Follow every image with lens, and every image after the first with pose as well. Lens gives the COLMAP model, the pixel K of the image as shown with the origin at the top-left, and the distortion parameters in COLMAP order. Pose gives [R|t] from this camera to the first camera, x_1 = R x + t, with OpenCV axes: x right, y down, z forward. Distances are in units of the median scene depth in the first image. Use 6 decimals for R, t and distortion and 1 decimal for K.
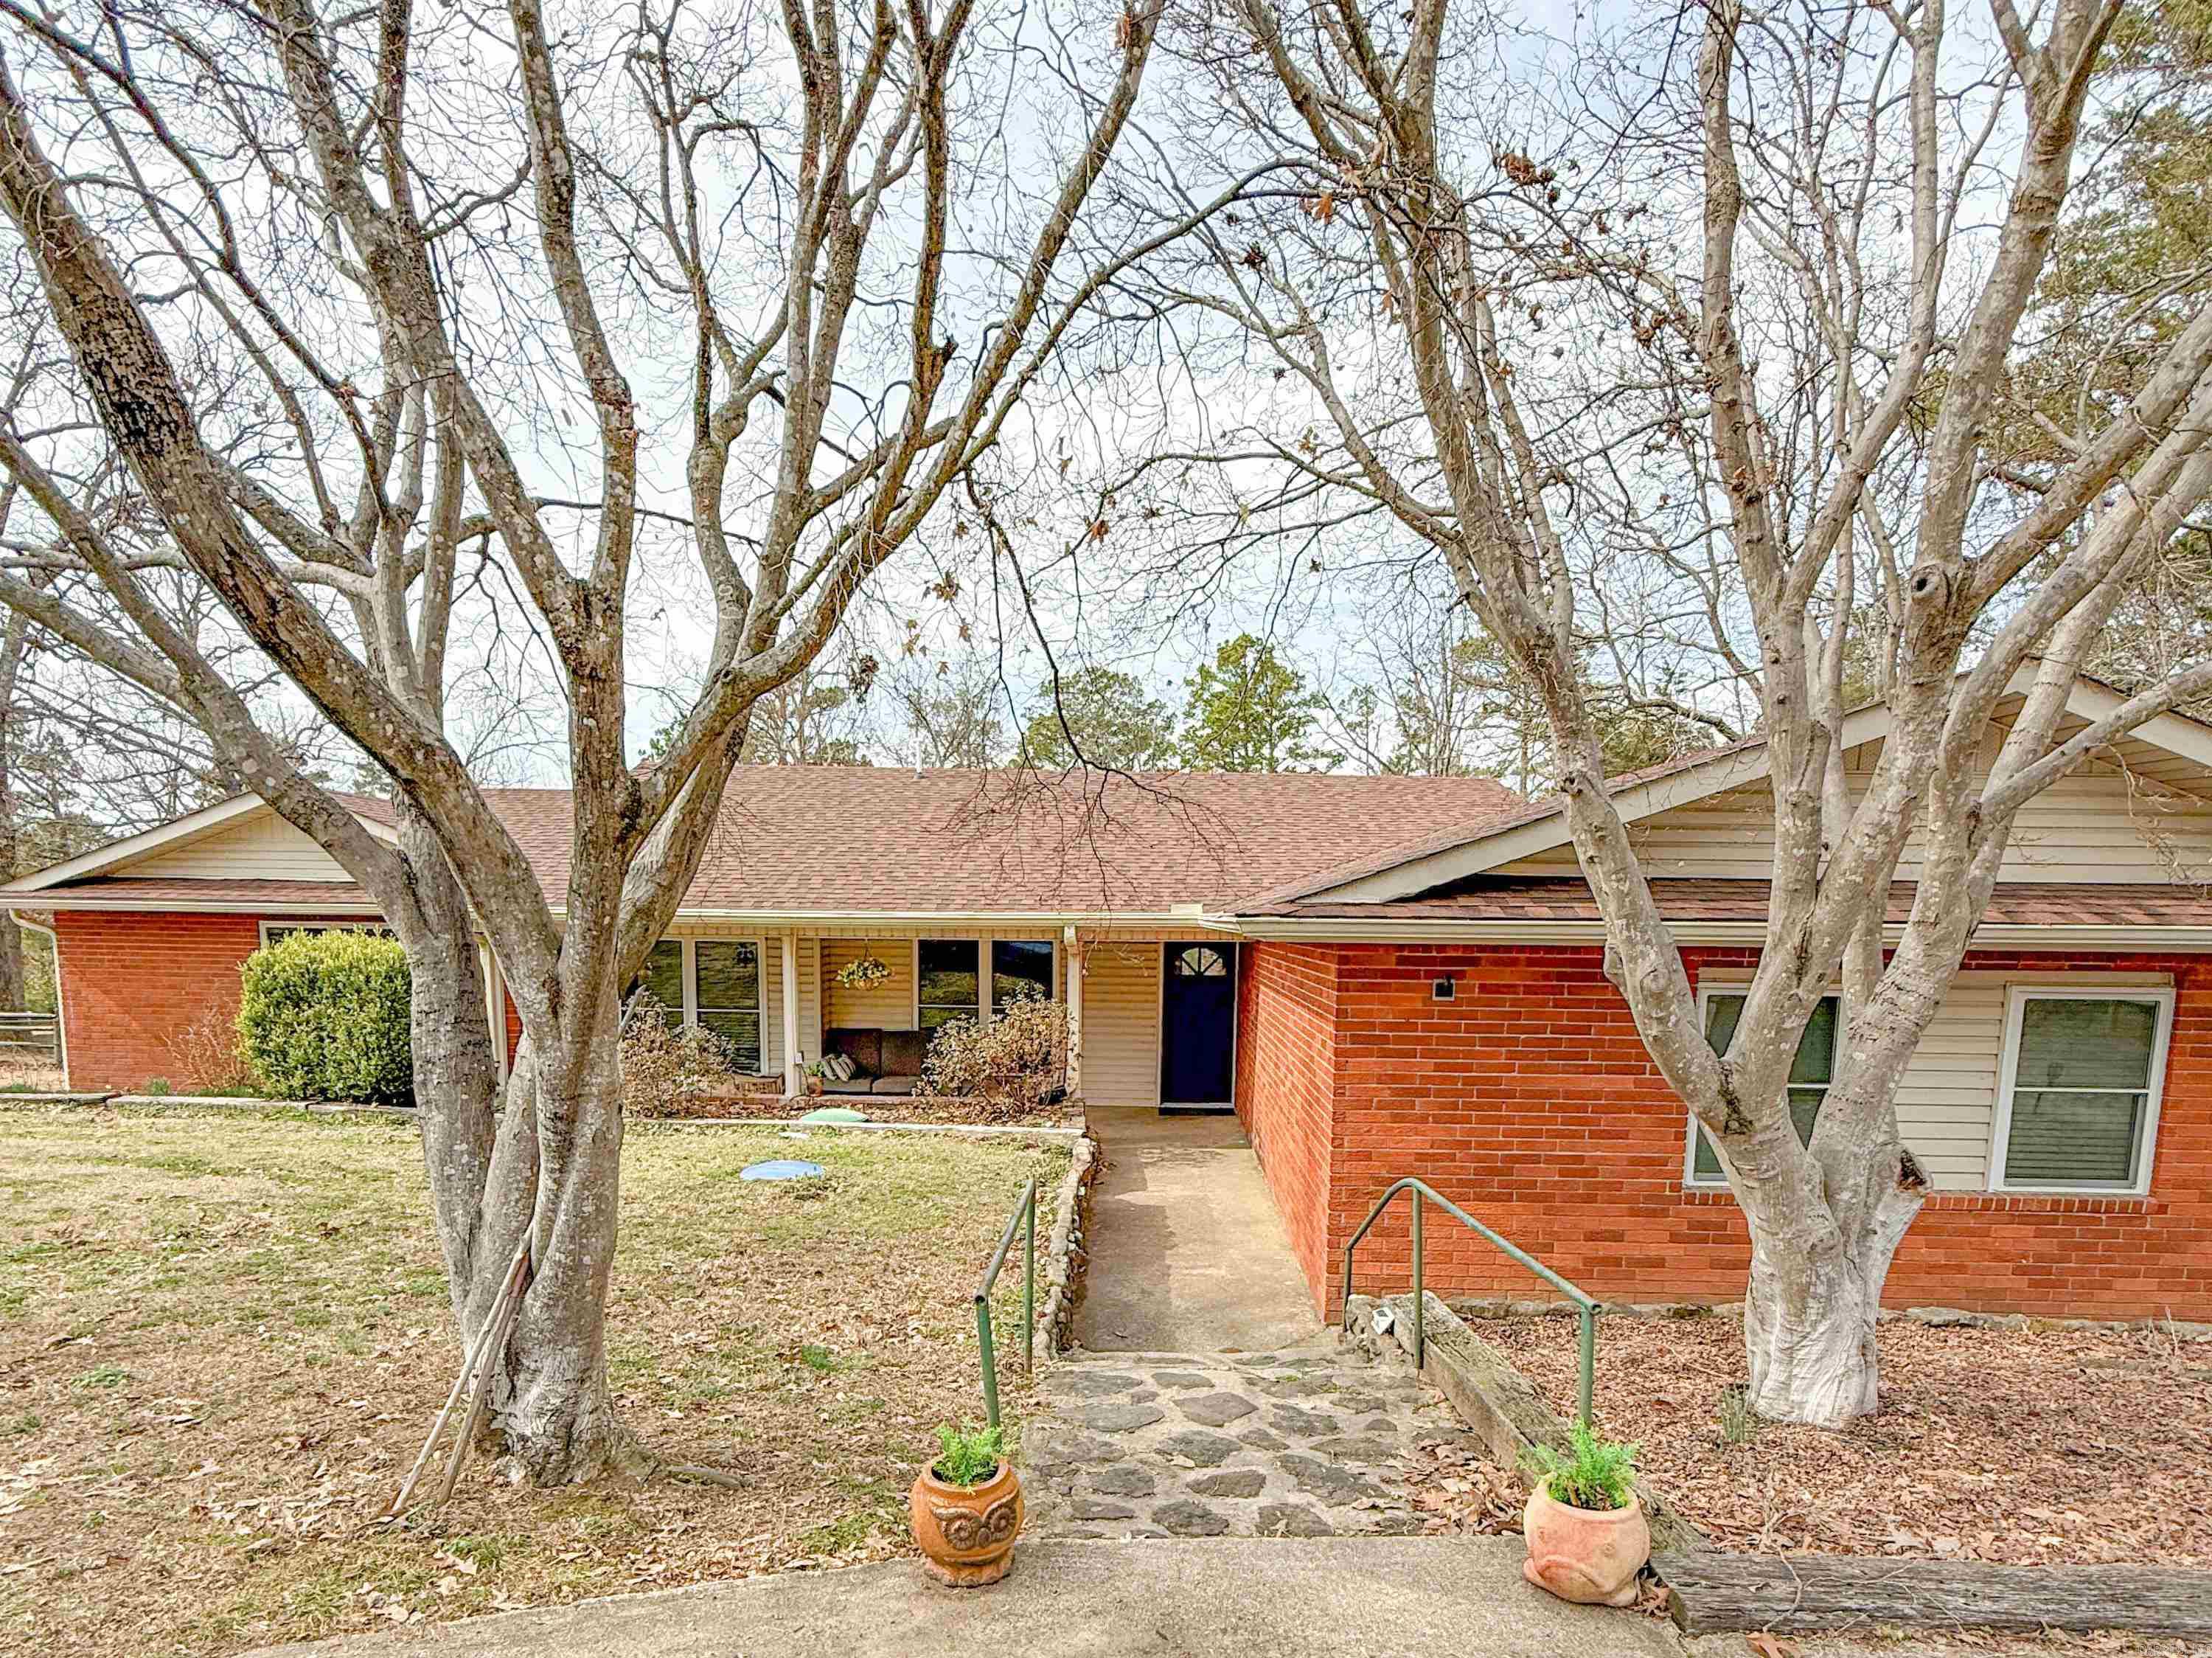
lens RADIAL K [[878.2, 0, 1106.0], [0, 878.2, 829.0], [0, 0, 1]] dist [-0.000729, 0.000191]
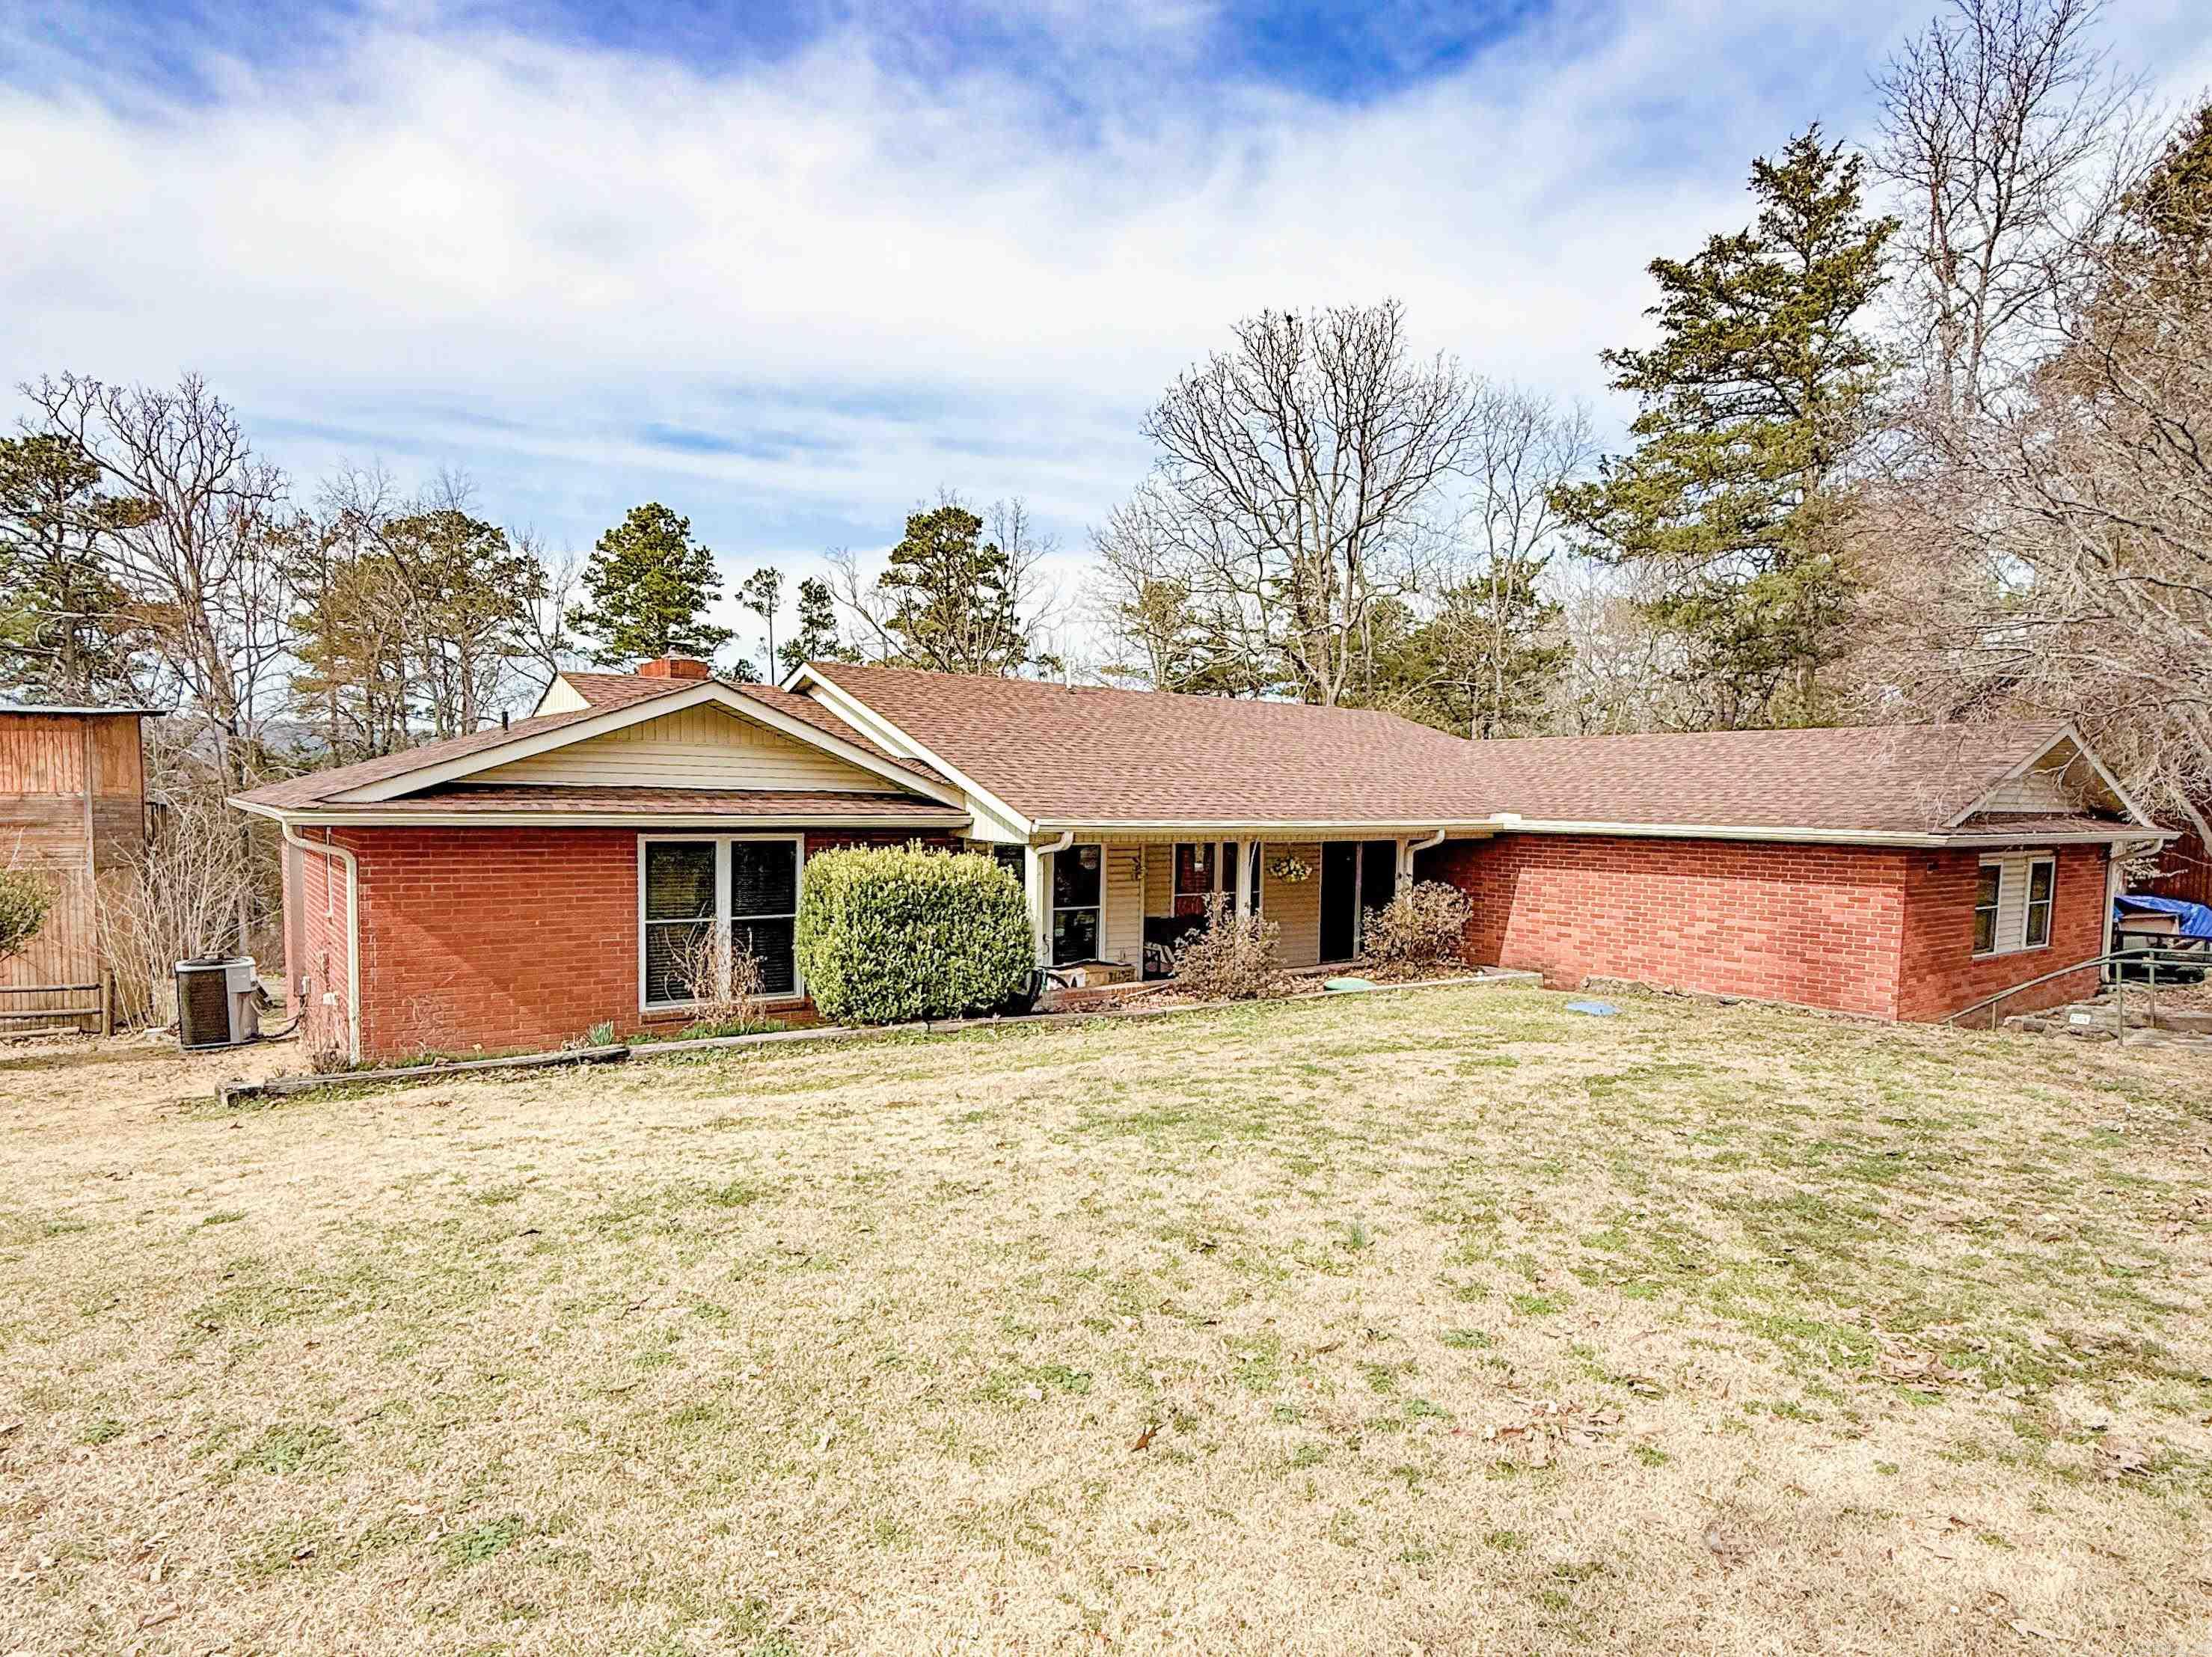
lens RADIAL K [[878.1, 0, 1106.0], [0, 878.1, 828.5], [0, 0, 1]] dist [-0.000729, 0.000191]
pose [[0.887540, -0.010167, 0.460619, -1.122451], [-0.046250, 0.992741, 0.111028, -0.012869], [-0.458404, -0.119845, 0.880626, 0.092832]]
